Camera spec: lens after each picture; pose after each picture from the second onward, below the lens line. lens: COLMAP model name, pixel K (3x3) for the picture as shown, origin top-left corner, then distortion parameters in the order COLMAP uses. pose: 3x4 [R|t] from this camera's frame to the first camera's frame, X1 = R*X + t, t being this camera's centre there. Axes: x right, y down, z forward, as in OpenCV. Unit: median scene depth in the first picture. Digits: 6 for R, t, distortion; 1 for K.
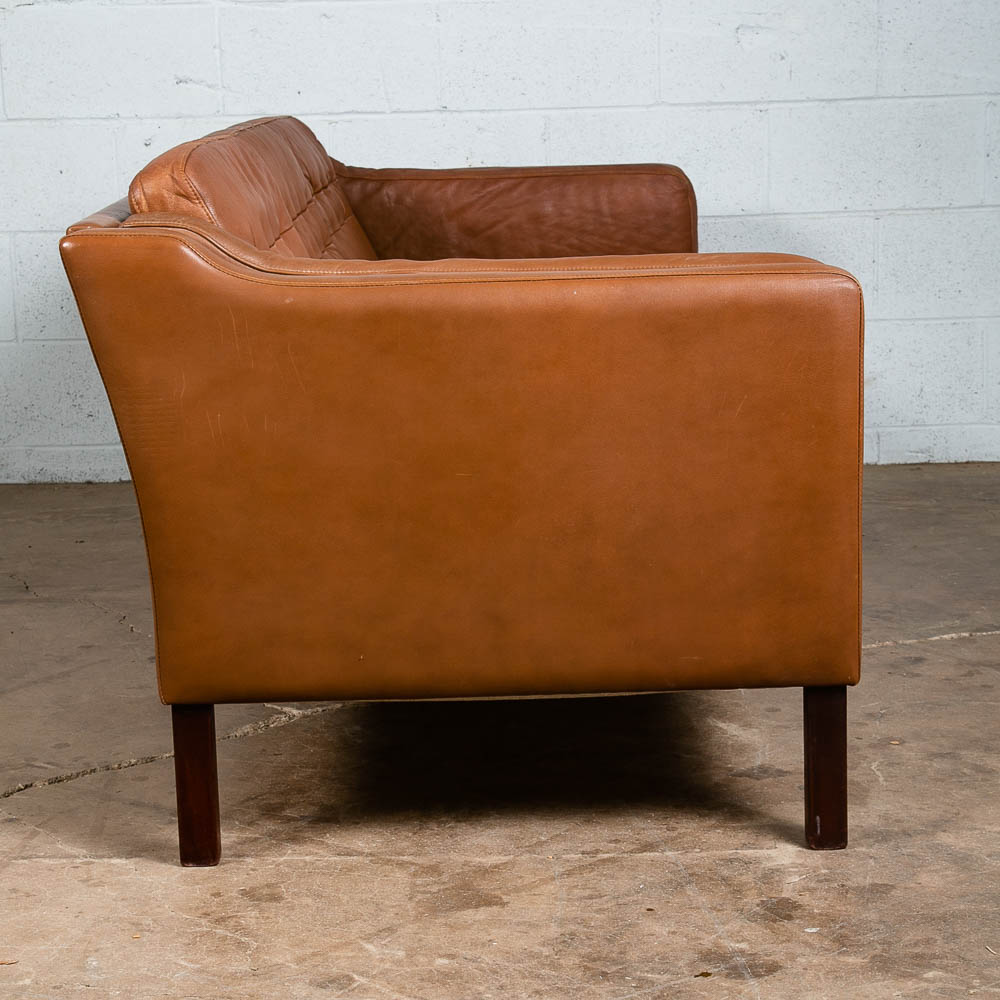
lens RADIAL K [[2342.5, 0, 489.2], [0, 2342.5, 572.4], [0, 0, 1]] dist [0.171106, 0.000000]
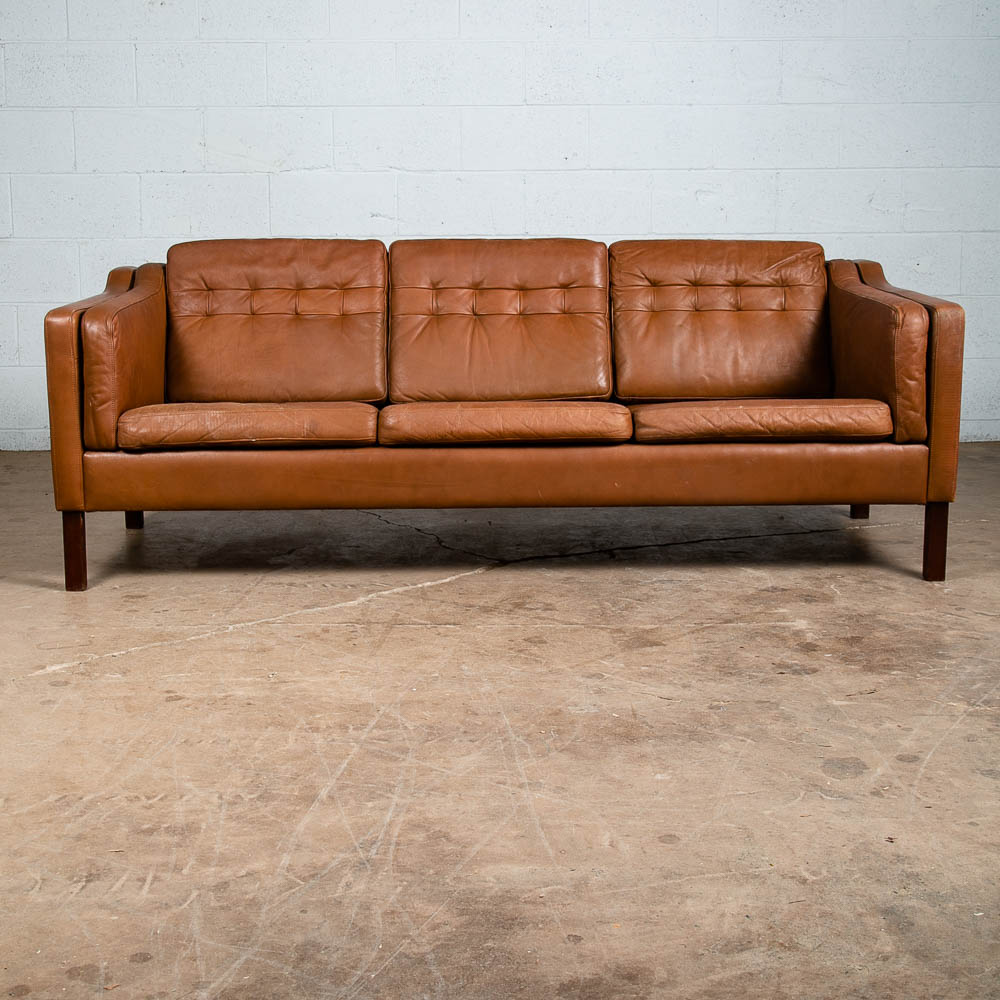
lens RADIAL K [[1603.5, 0, 491.7], [0, 1603.5, 498.7], [0, 0, 1]] dist [0.047785, 0.000000]
pose [[0.998090, 0.010897, 0.060801, -0.199089], [-0.008977, 0.999455, -0.031772, 0.059501], [-0.061114, 0.031166, 0.997644, -0.279819]]
